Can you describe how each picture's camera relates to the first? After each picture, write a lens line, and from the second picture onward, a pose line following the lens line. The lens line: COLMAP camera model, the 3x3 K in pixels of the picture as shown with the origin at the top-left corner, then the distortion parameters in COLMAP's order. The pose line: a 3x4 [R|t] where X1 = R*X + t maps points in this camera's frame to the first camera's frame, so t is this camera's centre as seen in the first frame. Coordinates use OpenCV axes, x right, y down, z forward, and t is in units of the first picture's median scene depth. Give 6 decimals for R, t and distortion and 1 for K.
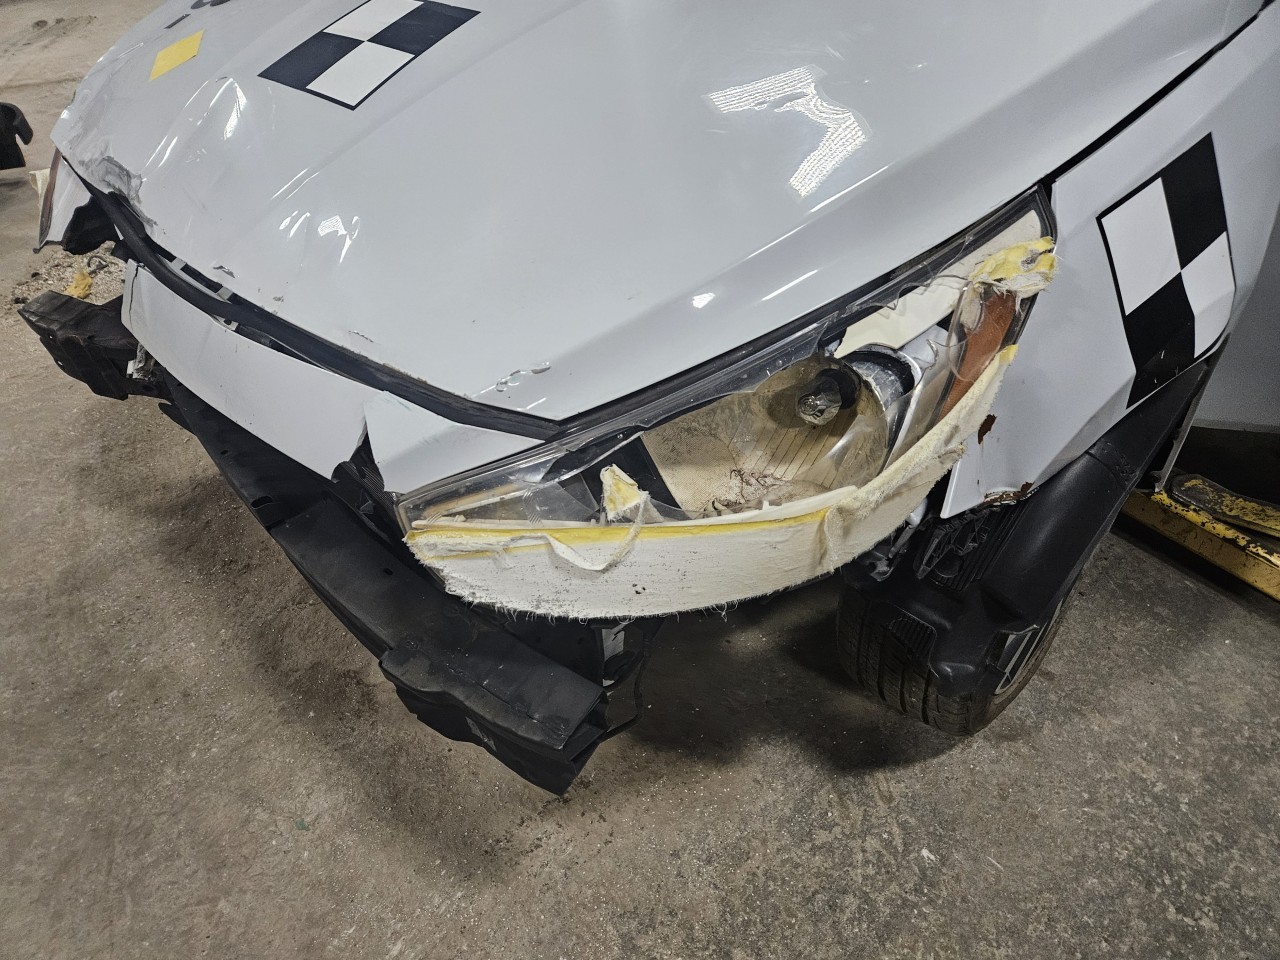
lens RADIAL K [[843.1, 0, 640.0], [0, 843.1, 480.0], [0, 0, 1]] dist [0.047239, -0.041404]
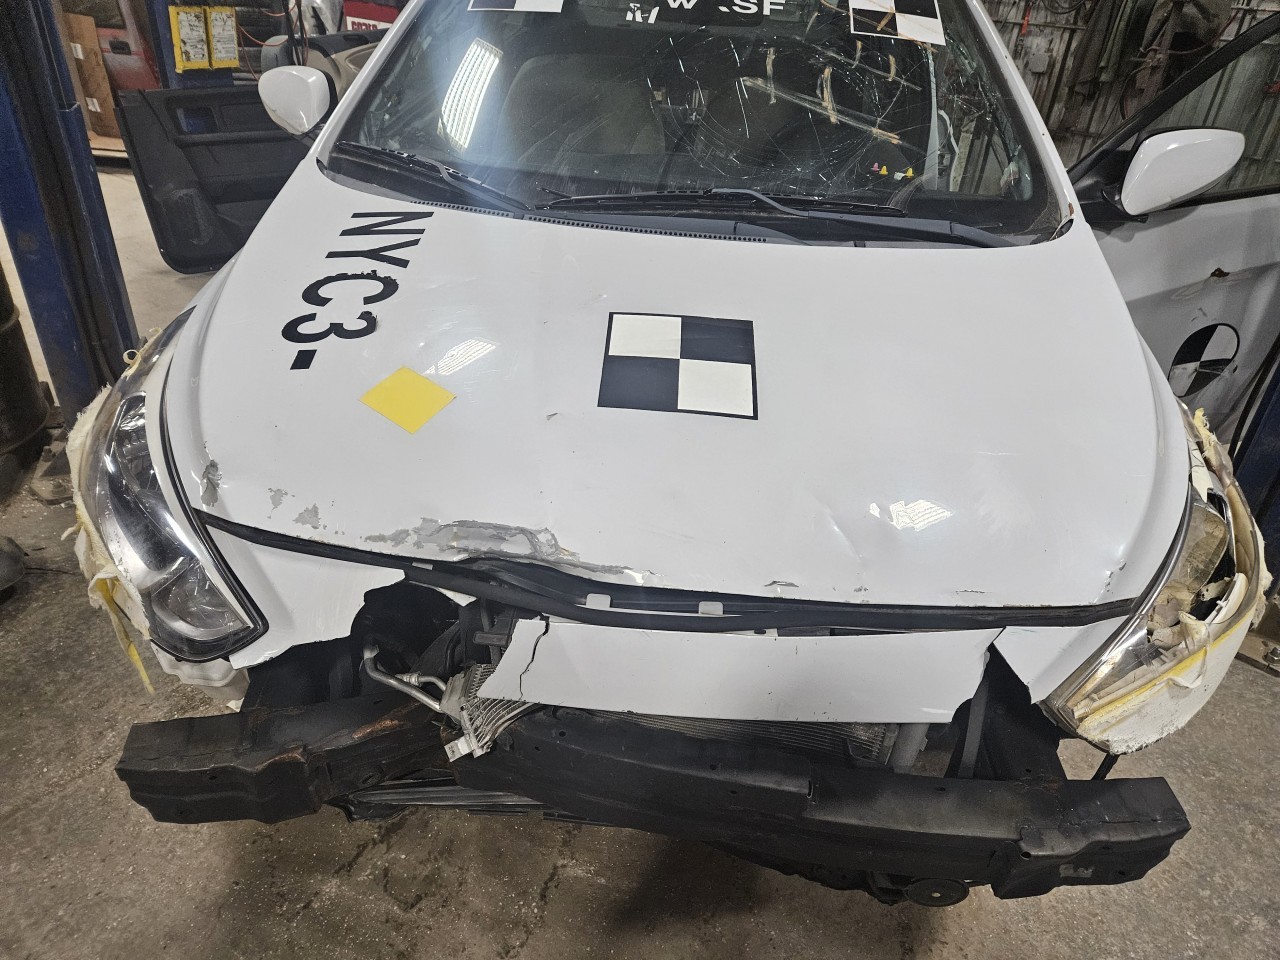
lens RADIAL K [[843.1, 0, 640.0], [0, 843.1, 480.0], [0, 0, 1]] dist [0.047239, -0.041404]
pose [[0.760919, -0.254696, 0.596769, -1.367577], [0.348260, 0.936344, -0.044430, -0.427955], [-0.547465, 0.241639, 0.801182, 0.235753]]
